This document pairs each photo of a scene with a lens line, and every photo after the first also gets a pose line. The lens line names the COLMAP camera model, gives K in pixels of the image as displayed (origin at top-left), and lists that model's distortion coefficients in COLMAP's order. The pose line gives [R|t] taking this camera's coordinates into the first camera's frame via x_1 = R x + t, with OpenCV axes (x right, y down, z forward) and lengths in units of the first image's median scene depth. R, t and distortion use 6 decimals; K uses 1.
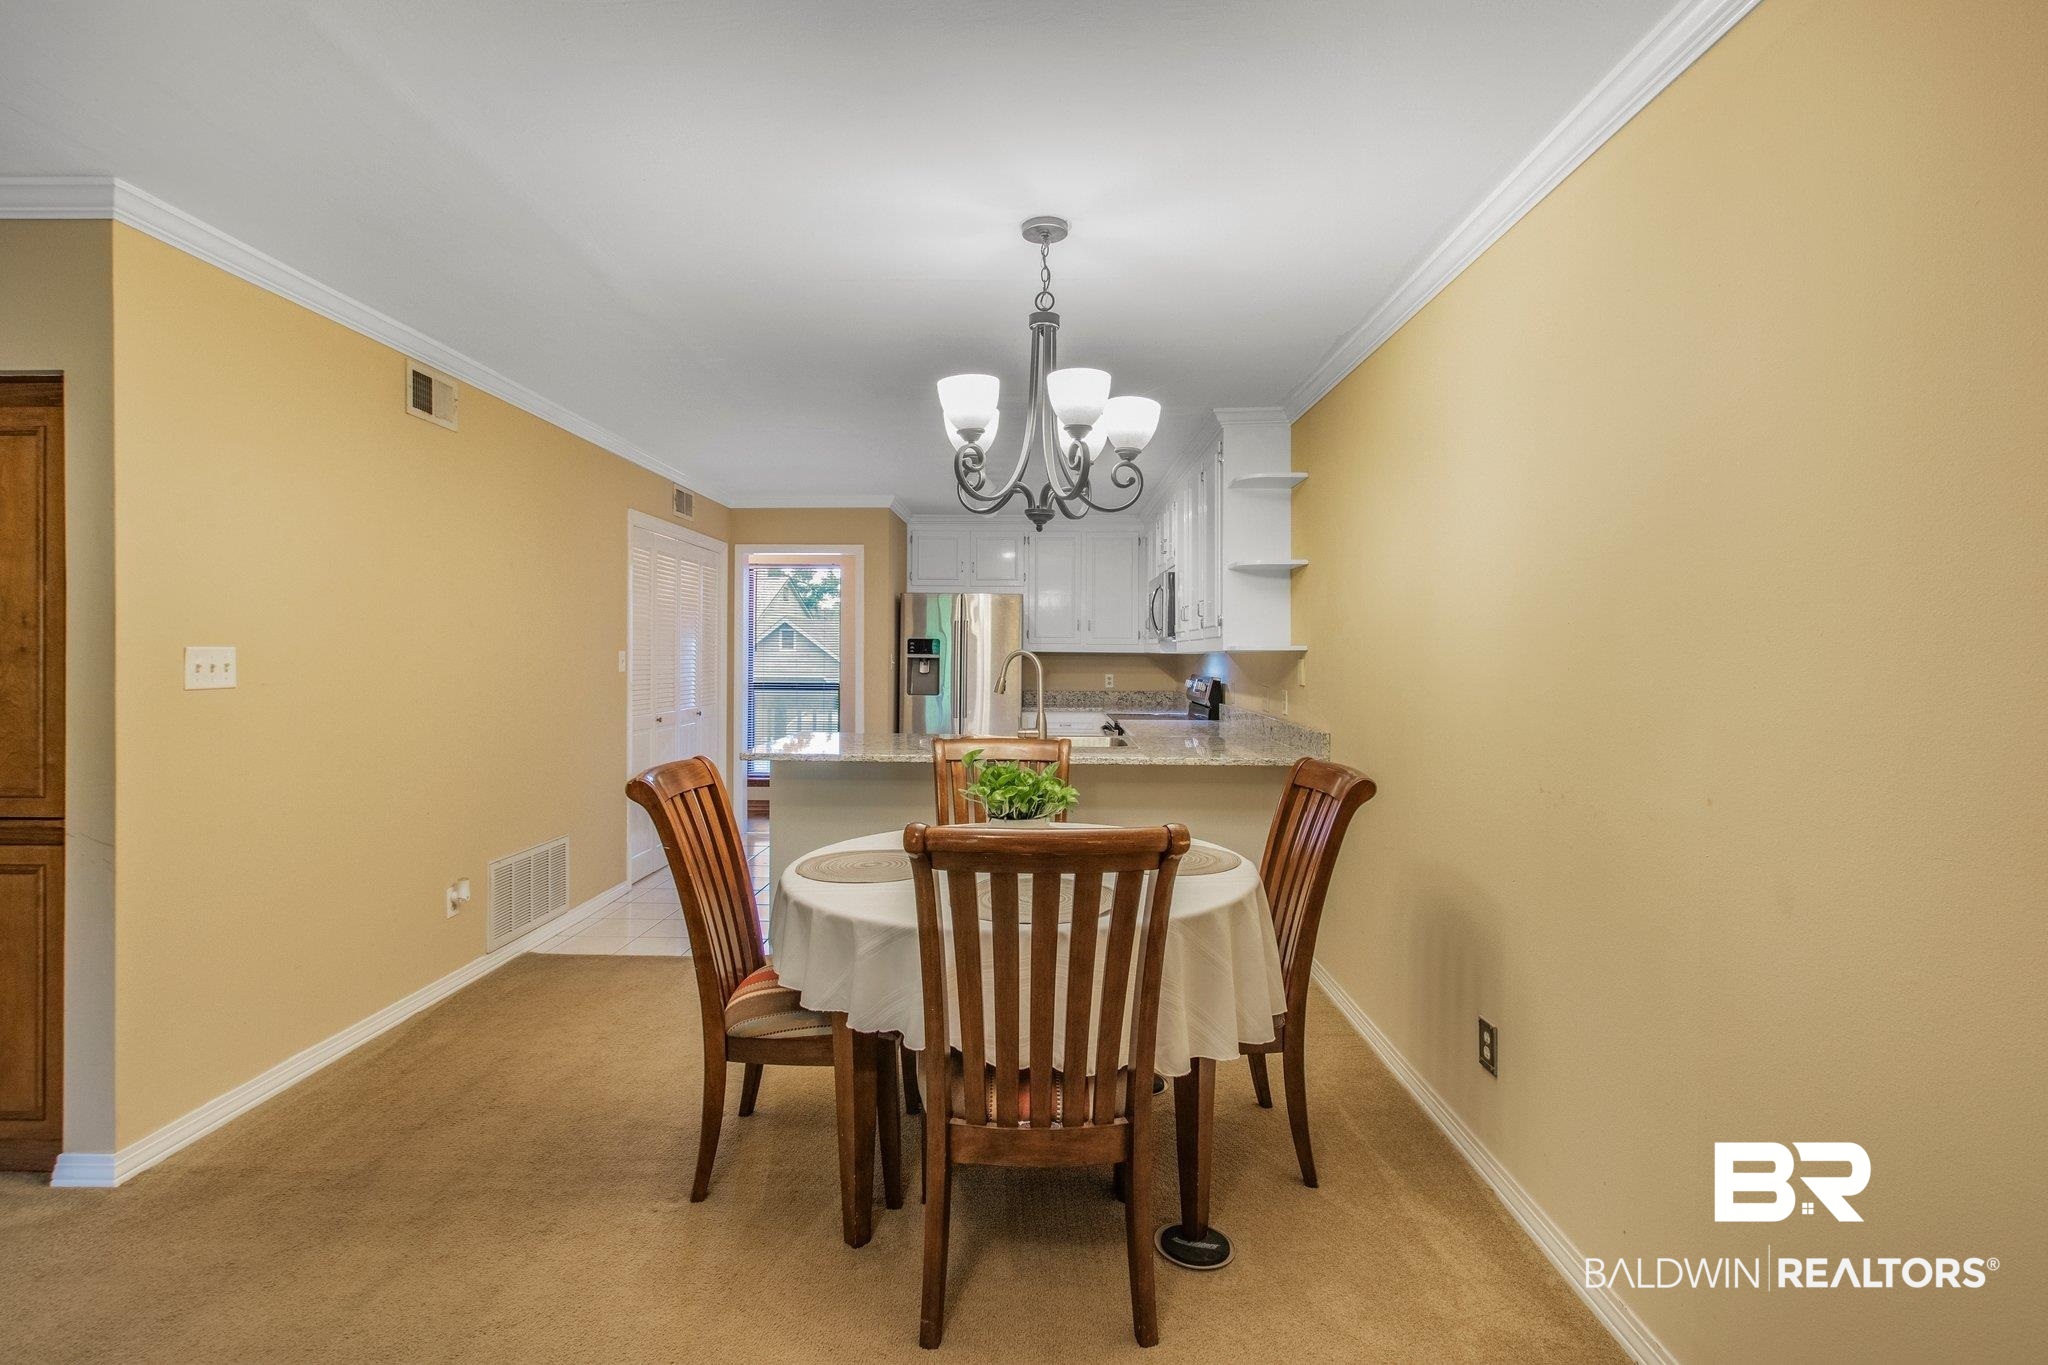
lens RADIAL K [[986.1, 0, 1014.8], [0, 986.1, 669.0], [0, 0, 1]] dist [-0.004908, 0.000068]
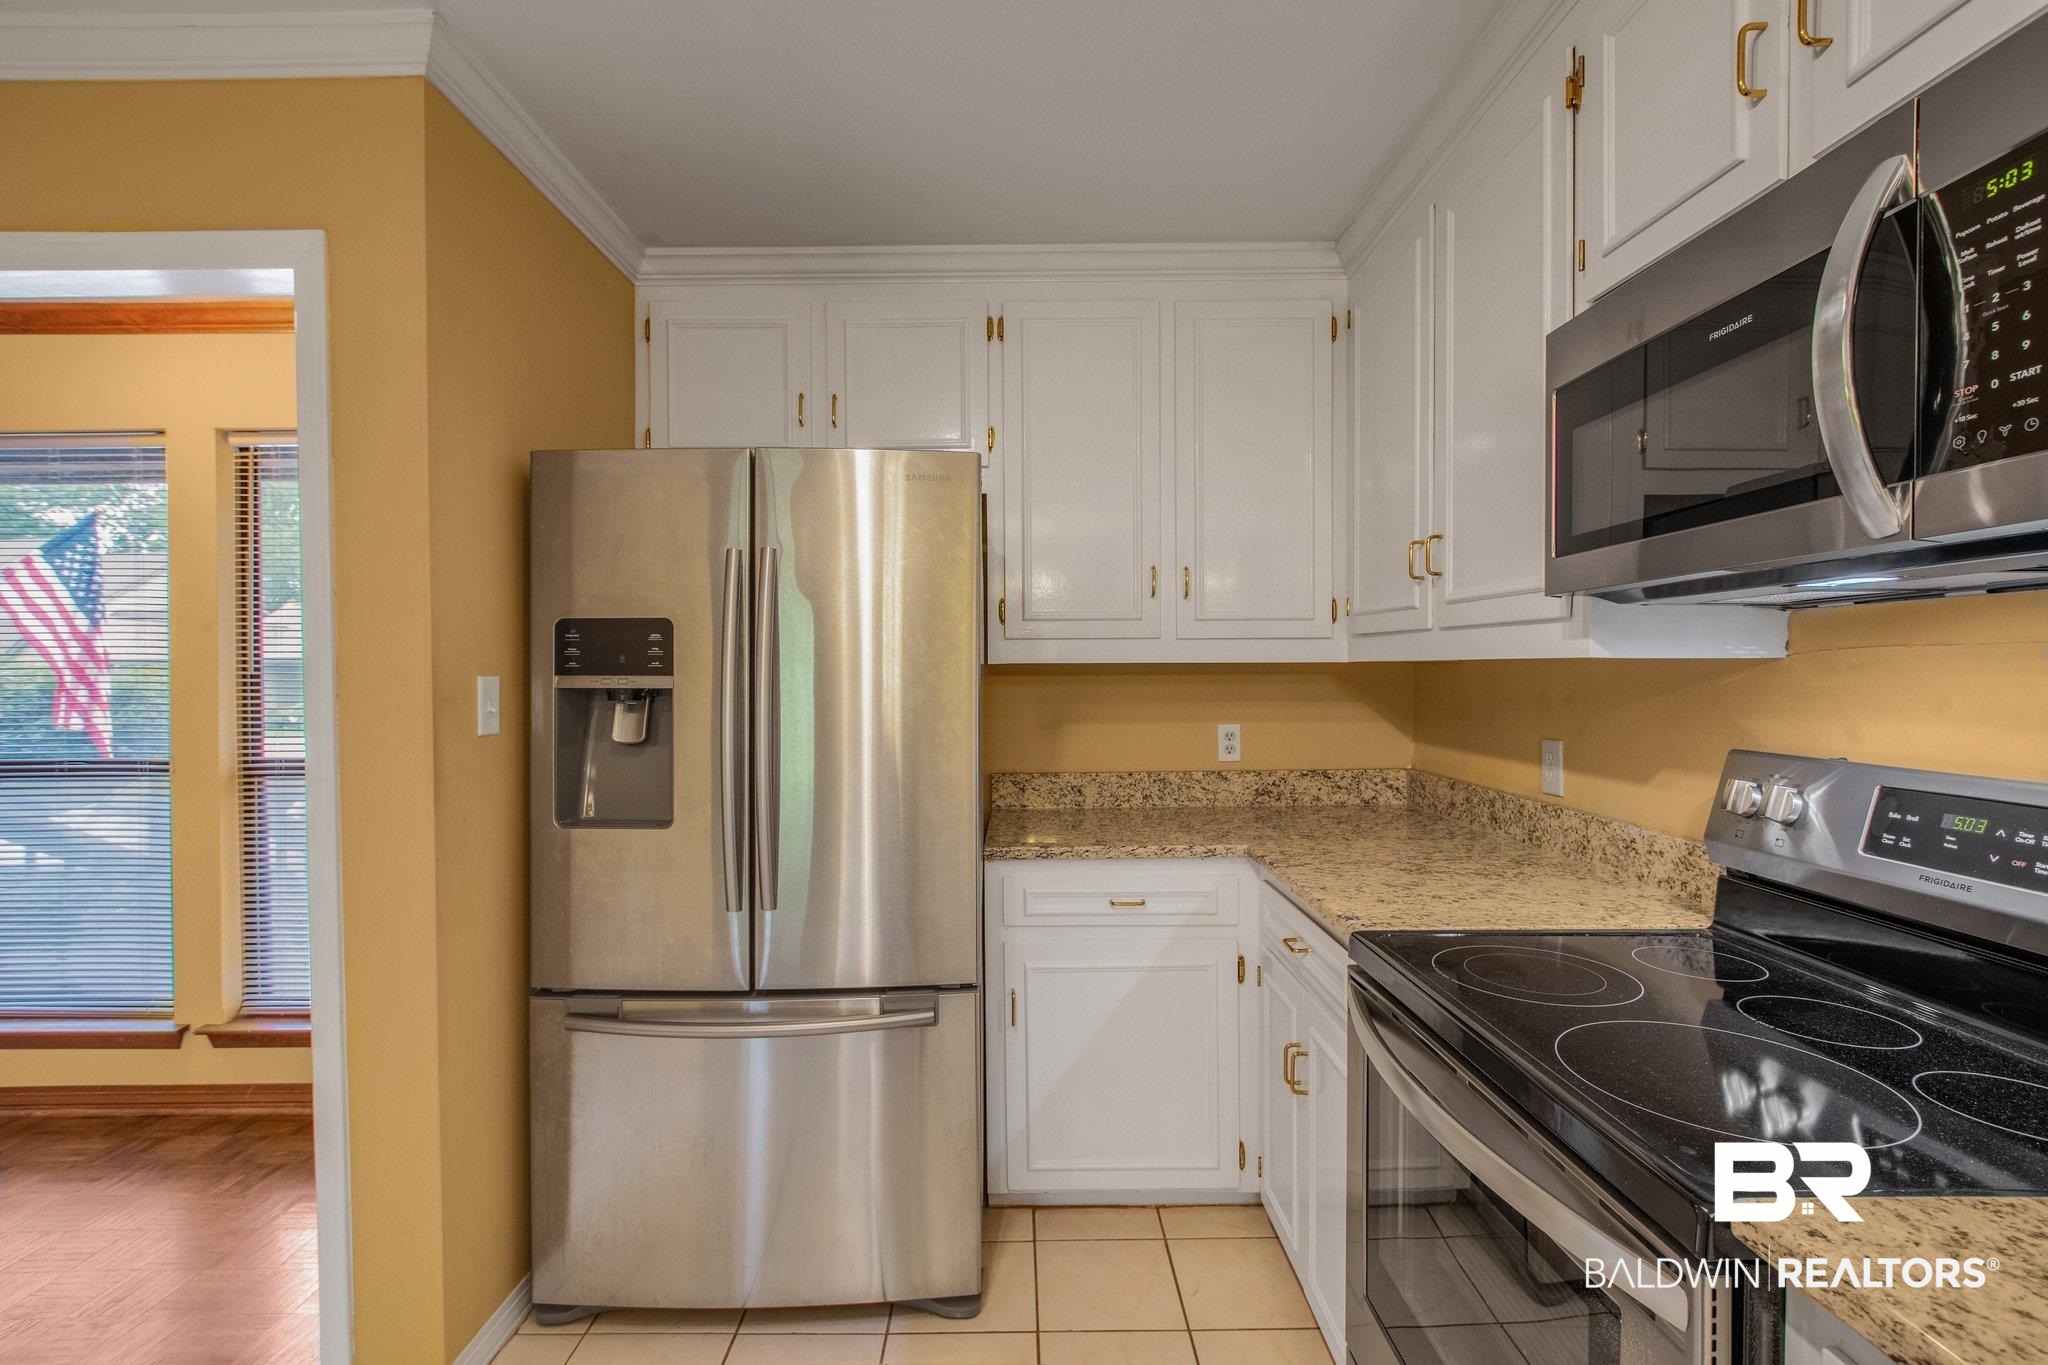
lens RADIAL K [[944.0, 0, 1012.9], [0, 944.0, 682.1], [0, 0, 1]] dist [-0.002282, -0.000493]
pose [[0.999543, -0.011882, 0.027788, 0.025561], [0.011988, 0.999921, -0.003680, -0.034135], [-0.027742, 0.004011, 0.999607, 2.317825]]
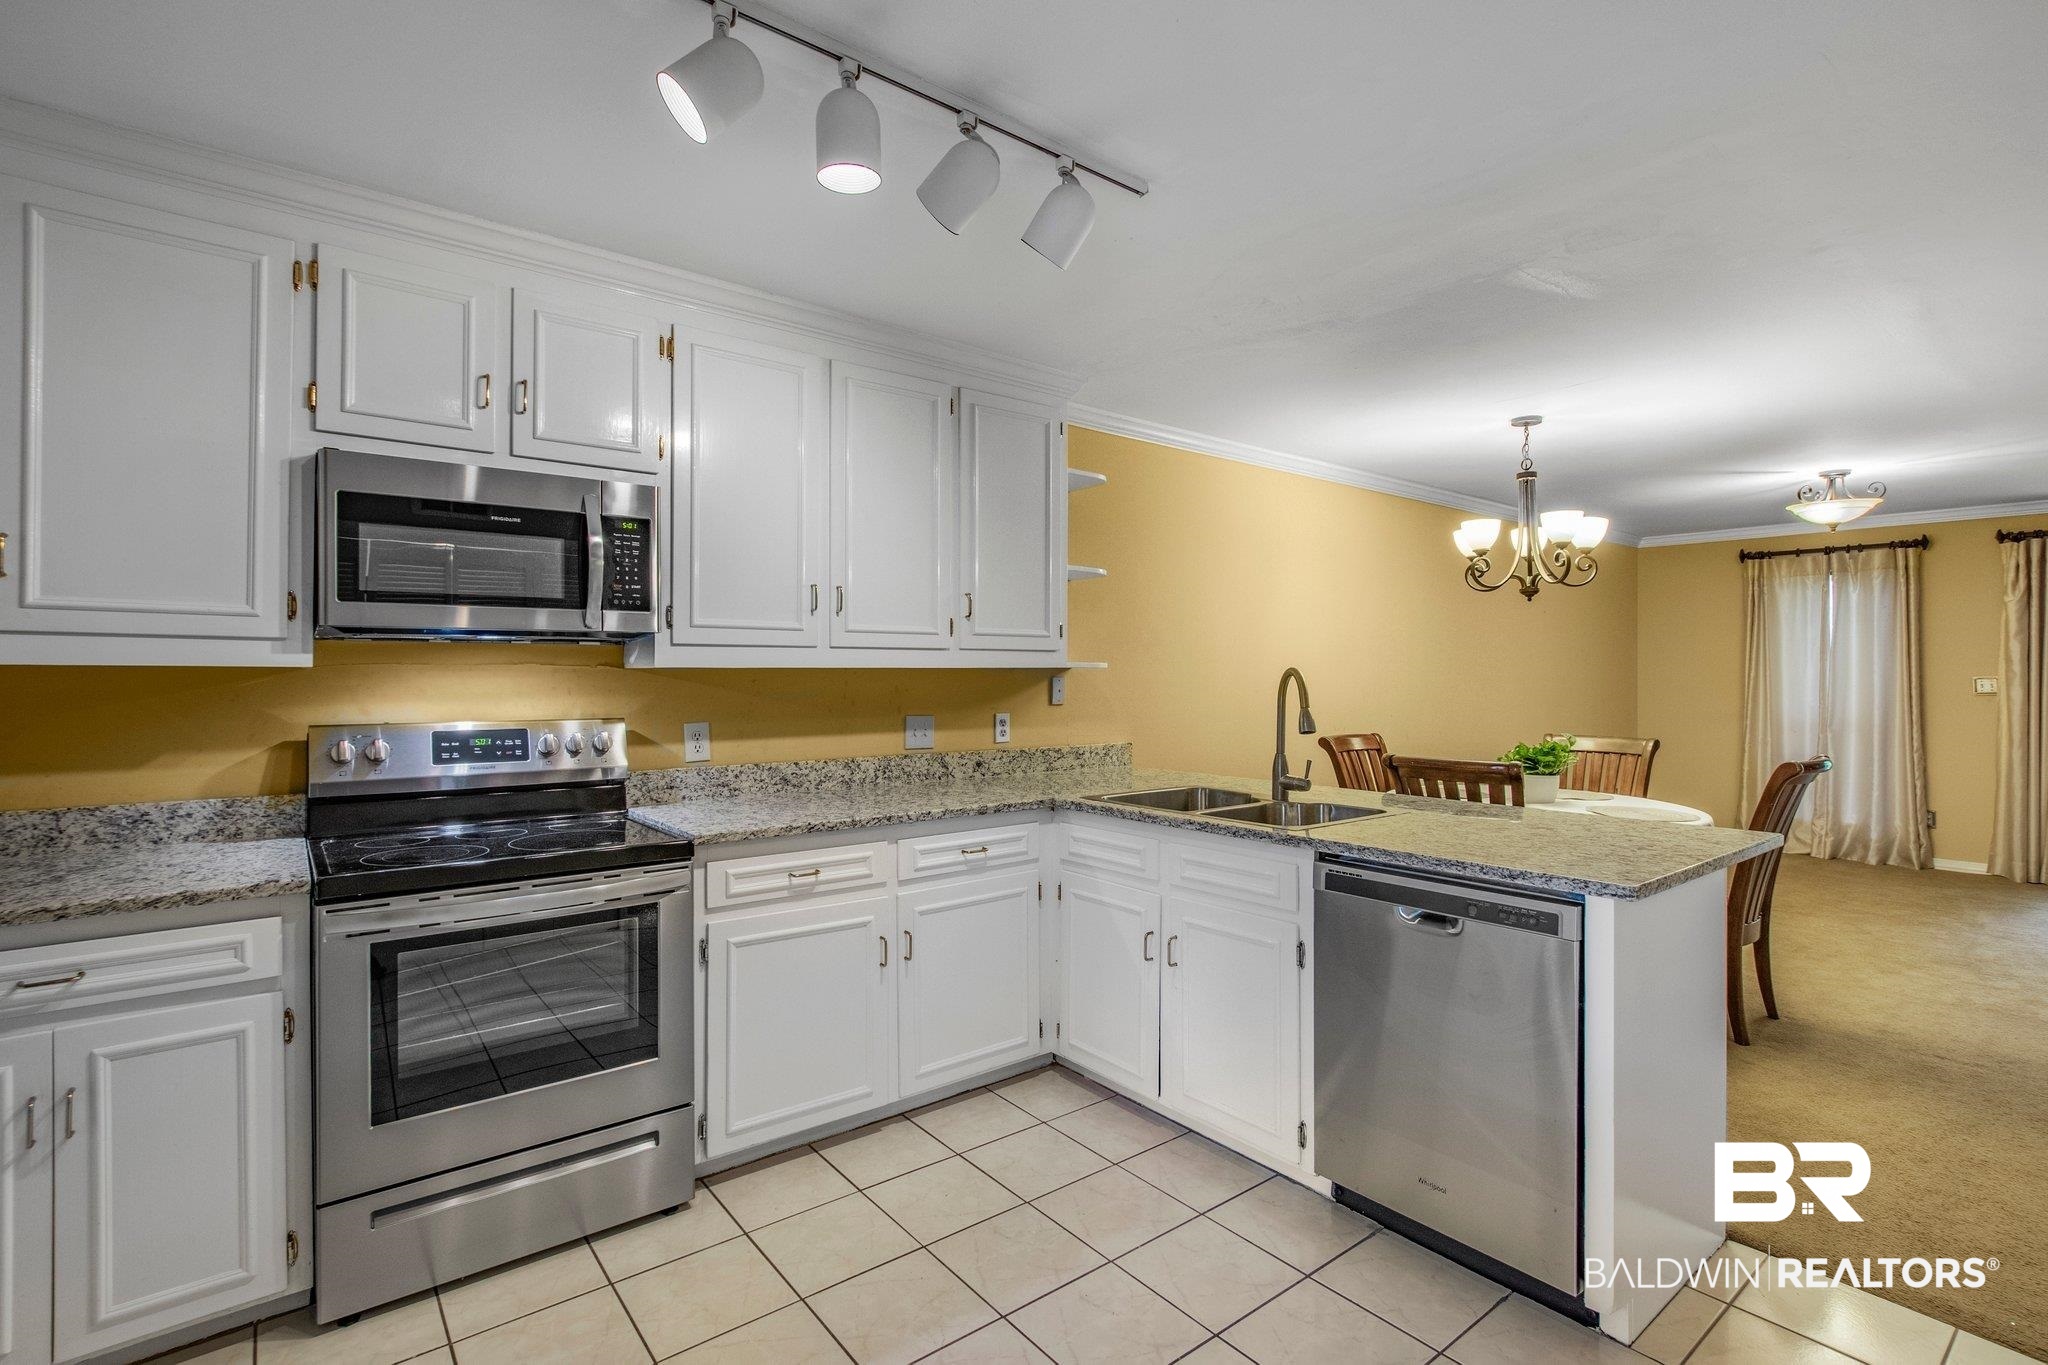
lens RADIAL K [[960.6, 0, 997.5], [0, 960.6, 670.3], [0, 0, 1]] dist [-0.002648, -0.000355]
pose [[-0.634505, -0.003911, 0.772909, -0.732417], [0.007142, 0.999915, 0.010923, -0.050962], [-0.772885, 0.012451, -0.634423, 3.011848]]
